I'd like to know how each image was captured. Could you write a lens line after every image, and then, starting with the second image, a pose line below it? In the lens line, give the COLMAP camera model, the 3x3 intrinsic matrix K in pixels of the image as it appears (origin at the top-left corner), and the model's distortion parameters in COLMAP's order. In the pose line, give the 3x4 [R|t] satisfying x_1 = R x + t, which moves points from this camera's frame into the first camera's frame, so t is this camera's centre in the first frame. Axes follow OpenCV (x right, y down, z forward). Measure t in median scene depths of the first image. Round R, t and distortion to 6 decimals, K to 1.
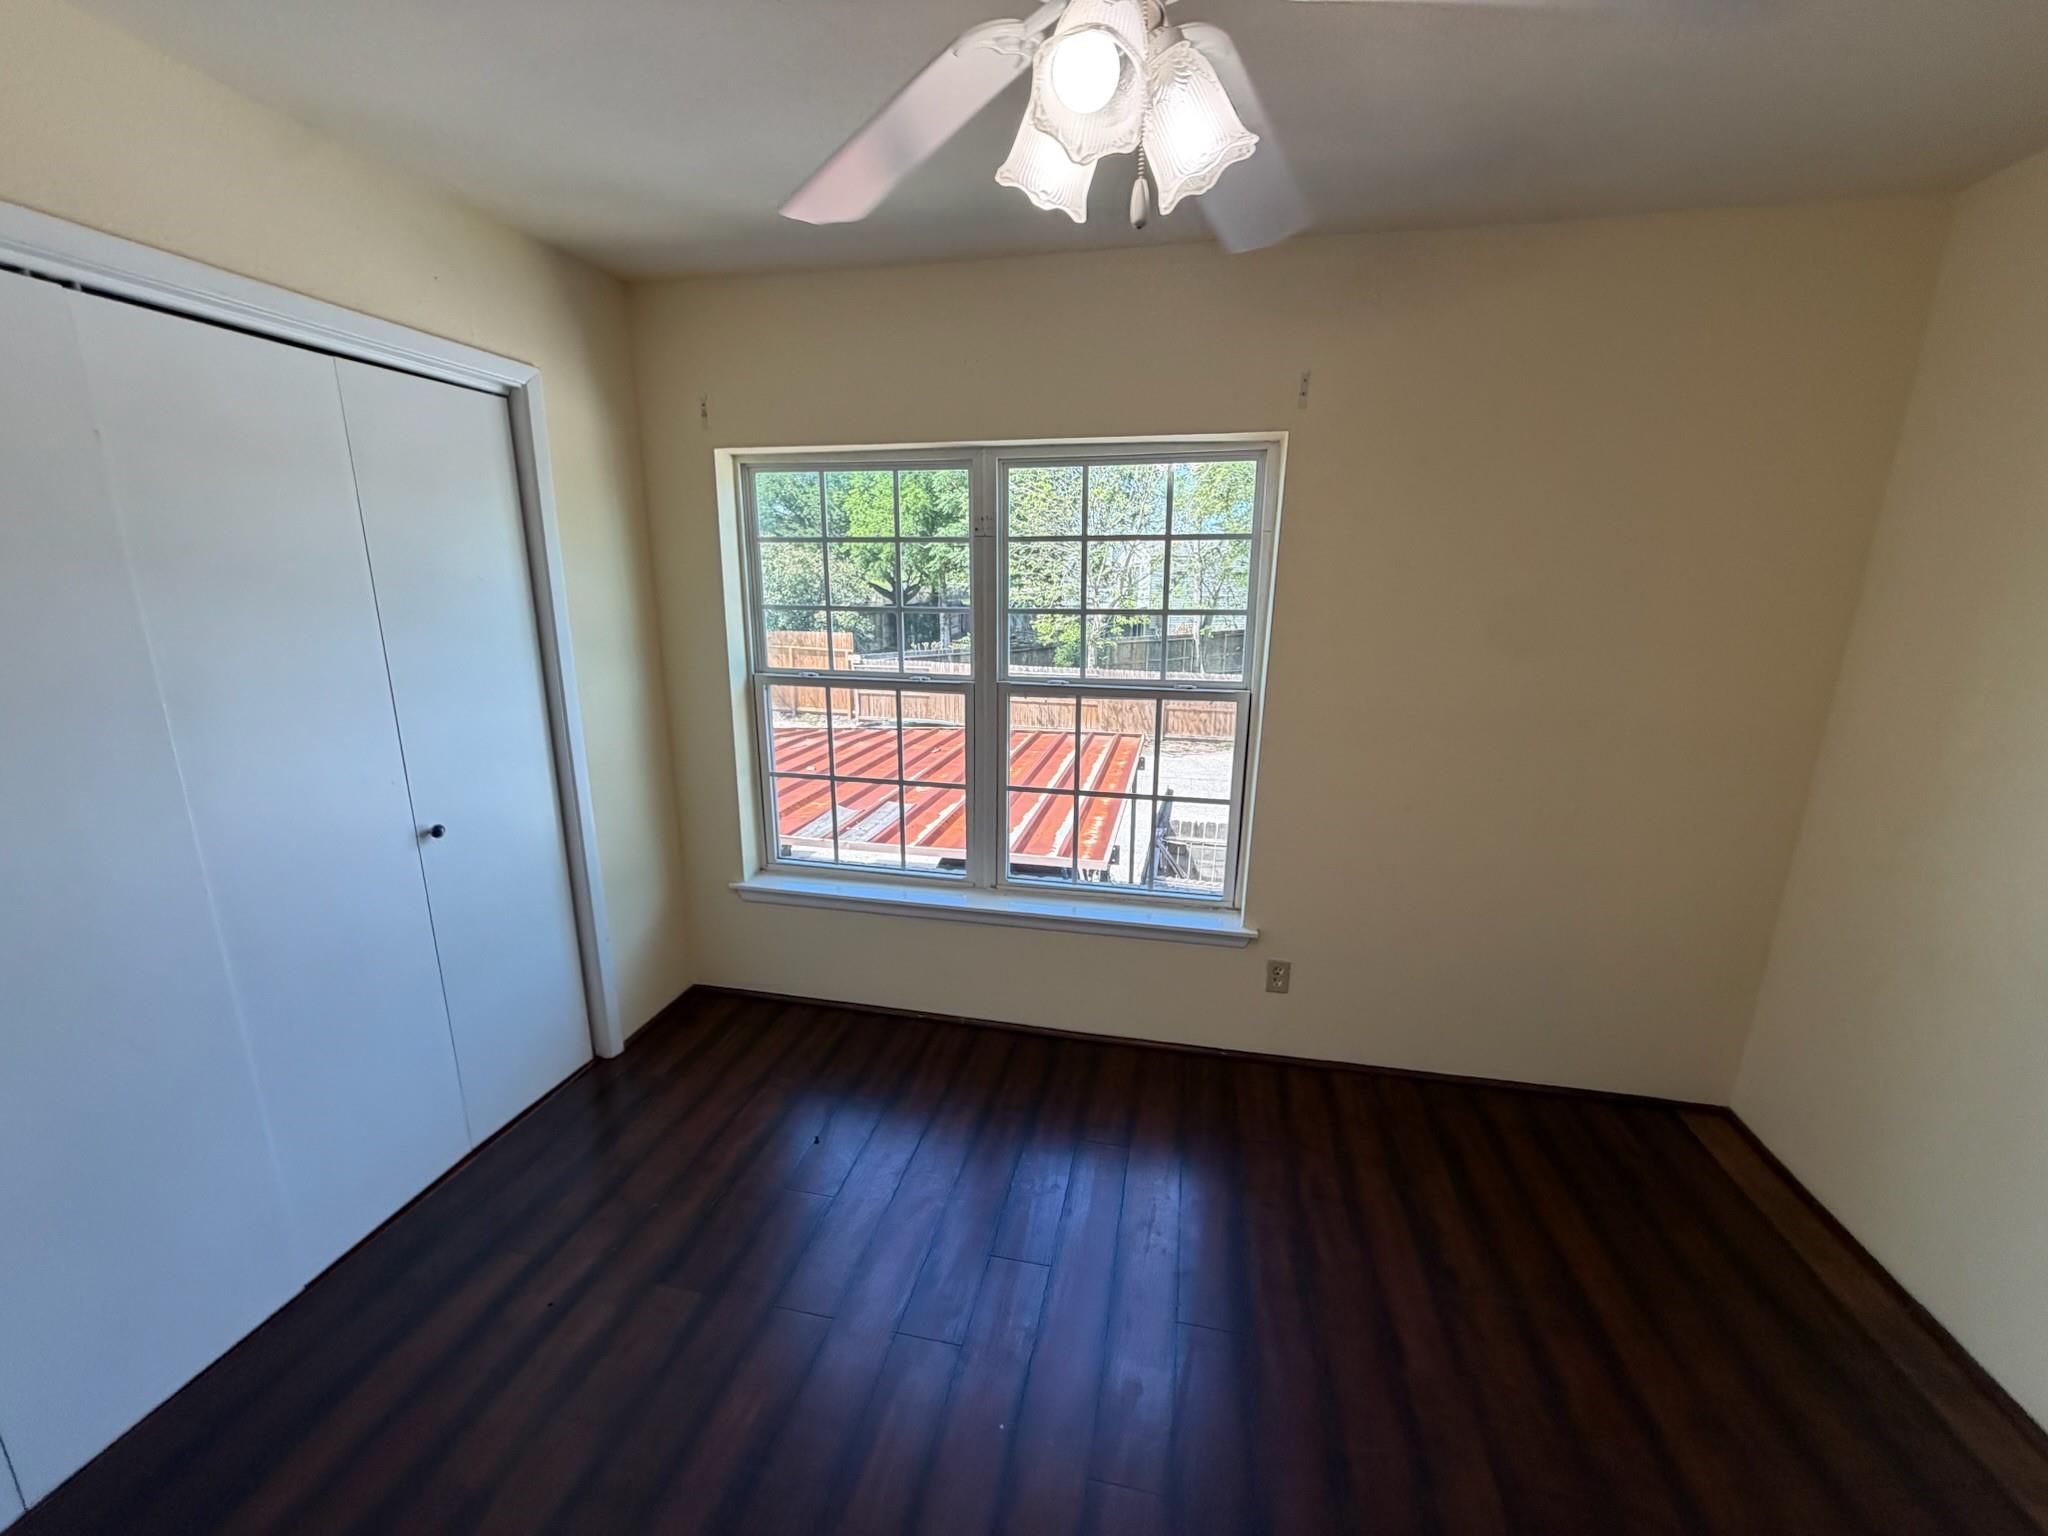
lens RADIAL K [[818.9, 0, 1020.5], [0, 818.9, 769.9], [0, 0, 1]] dist [-0.000272, 0.000546]
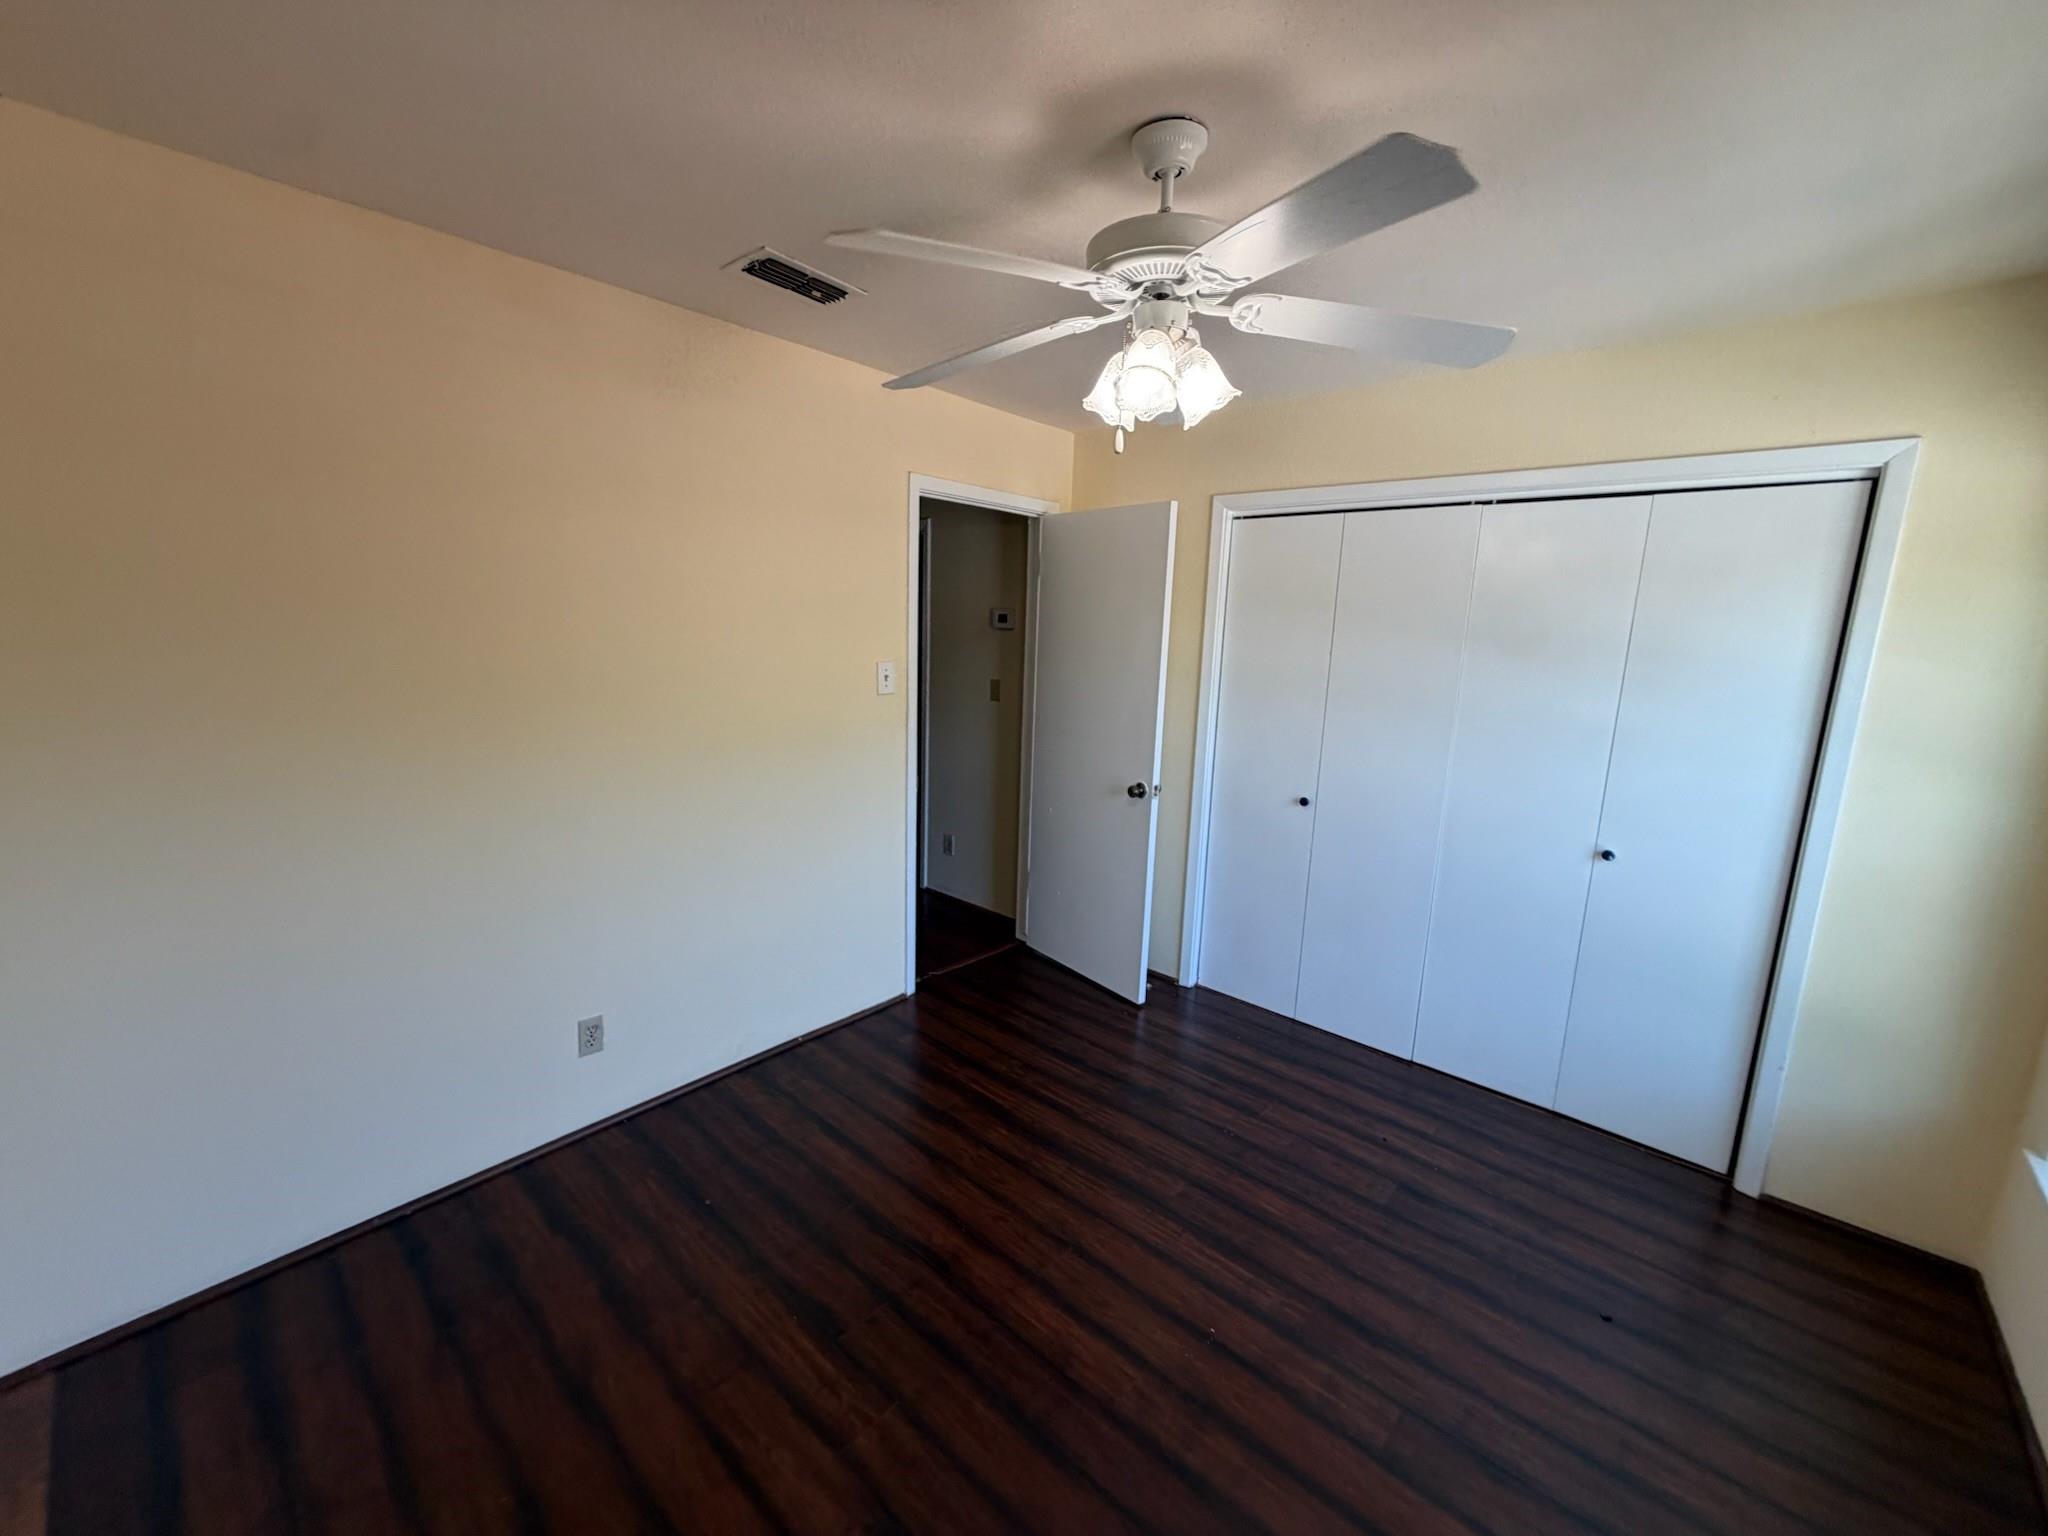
lens RADIAL K [[818.9, 0, 1020.5], [0, 818.9, 769.9], [0, 0, 1]] dist [-0.000272, 0.000546]
pose [[-0.506352, 0.135635, -0.851593, 0.616029], [-0.239188, 0.926712, 0.289819, -0.151590], [0.828491, 0.350441, -0.436800, 0.592201]]
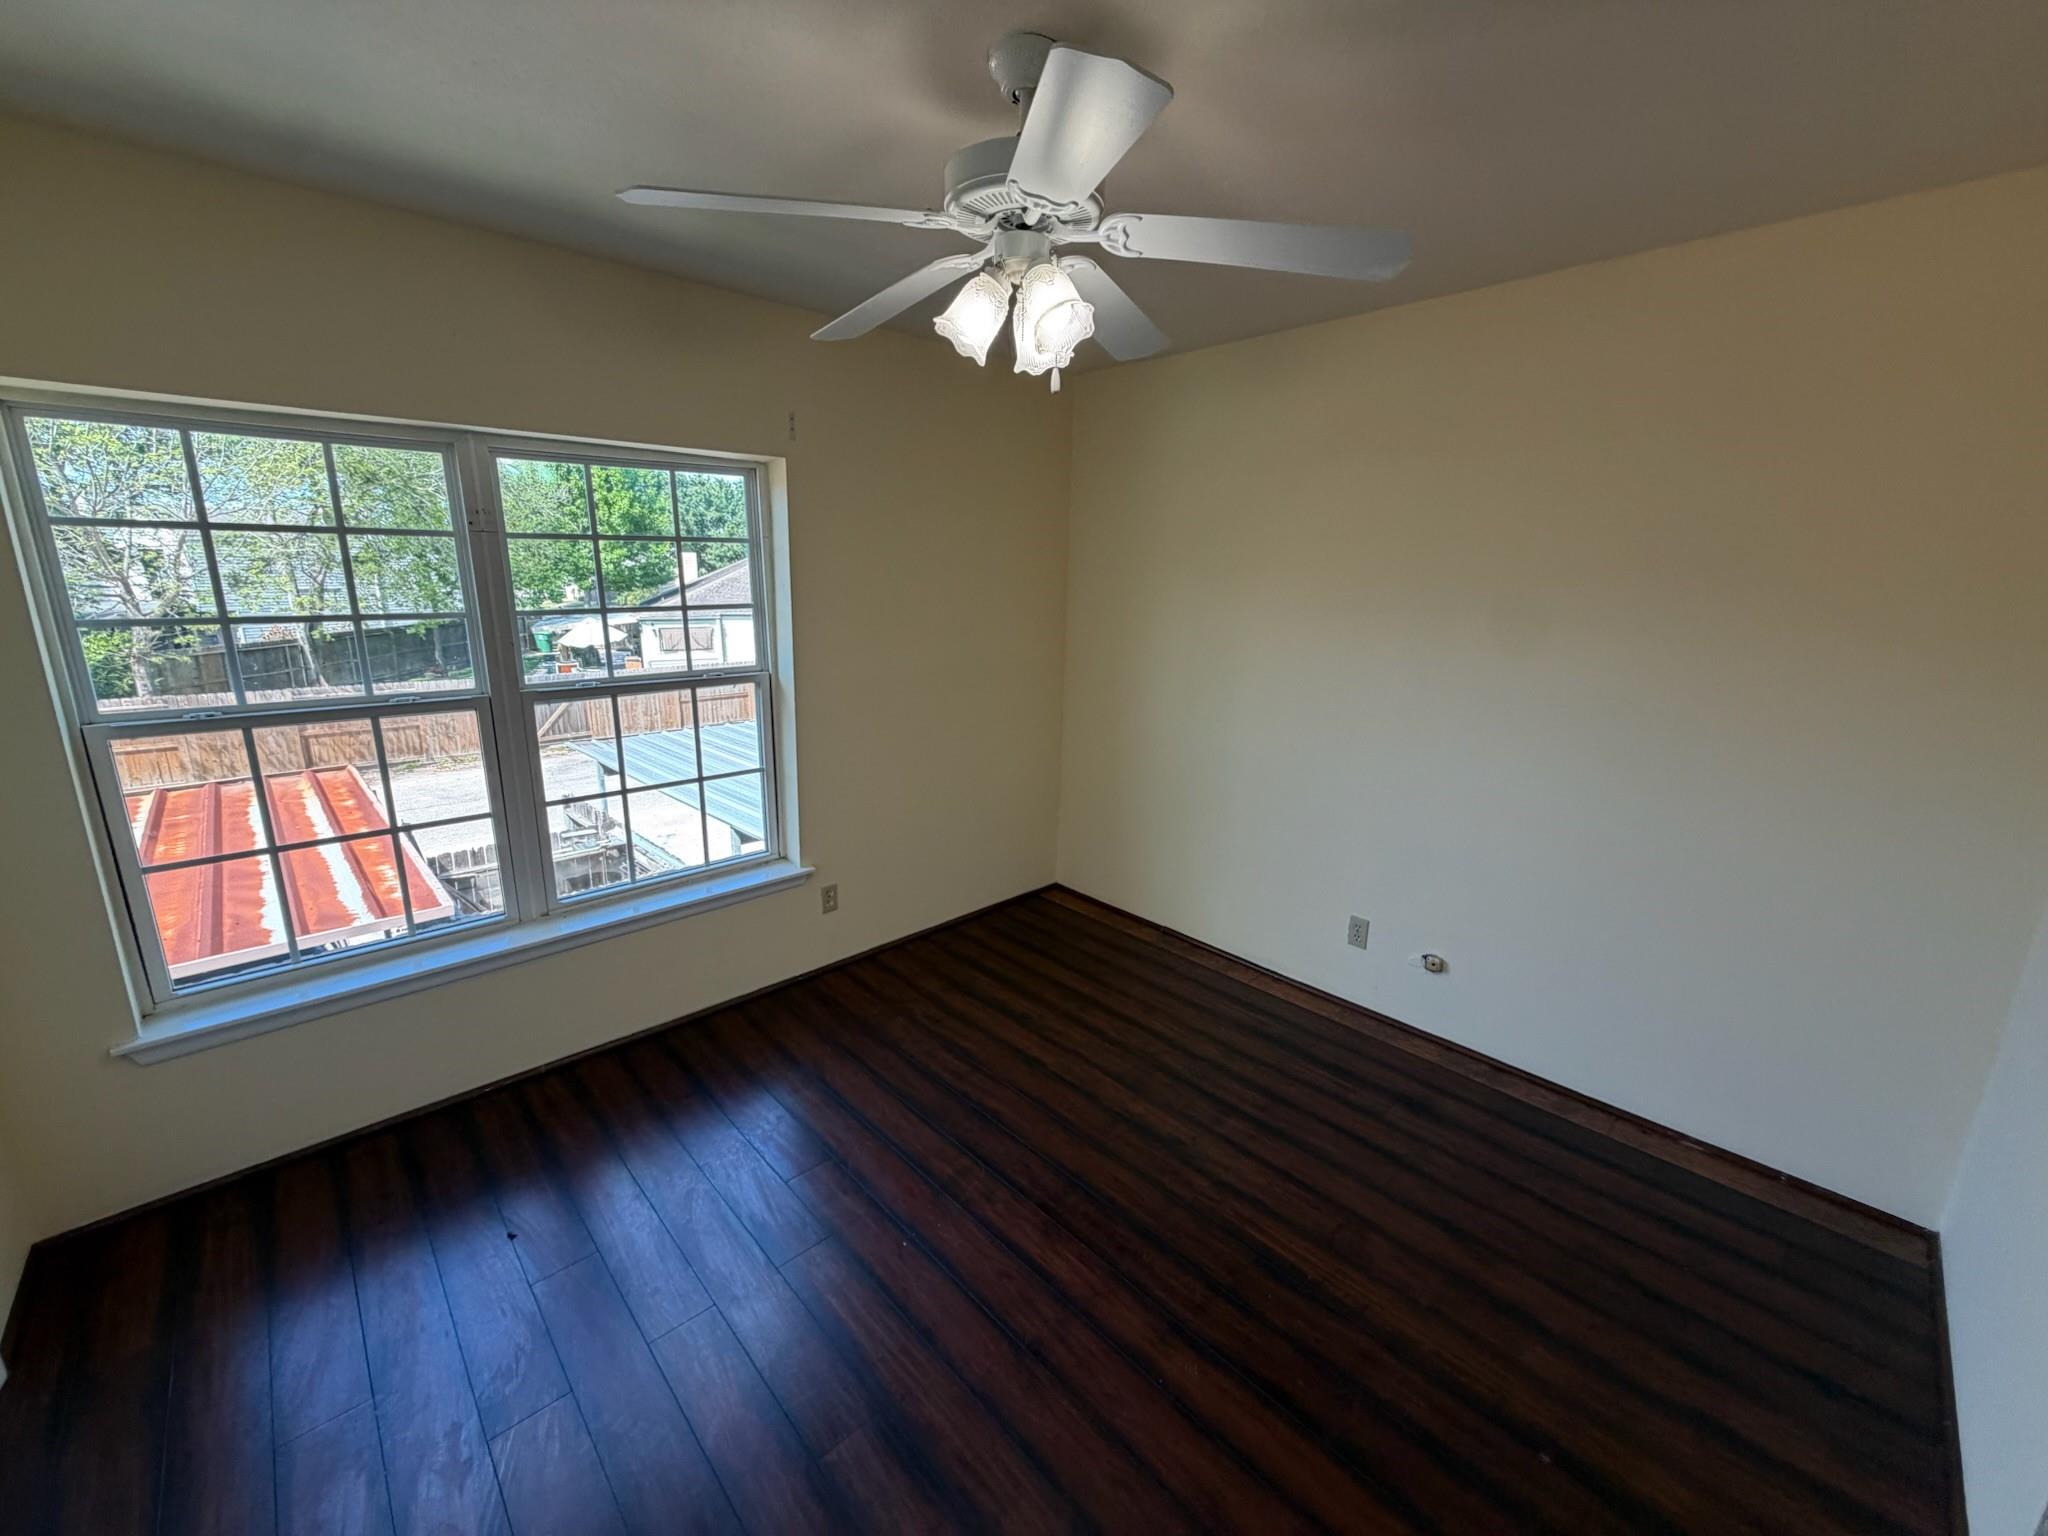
lens RADIAL K [[818.9, 0, 1020.5], [0, 818.9, 769.9], [0, 0, 1]] dist [-0.000272, 0.000546]
pose [[0.572641, -0.196231, 0.795974, -0.471165], [0.184585, 0.976861, 0.108030, -0.018181], [-0.798755, 0.085062, 0.595613, 0.016126]]
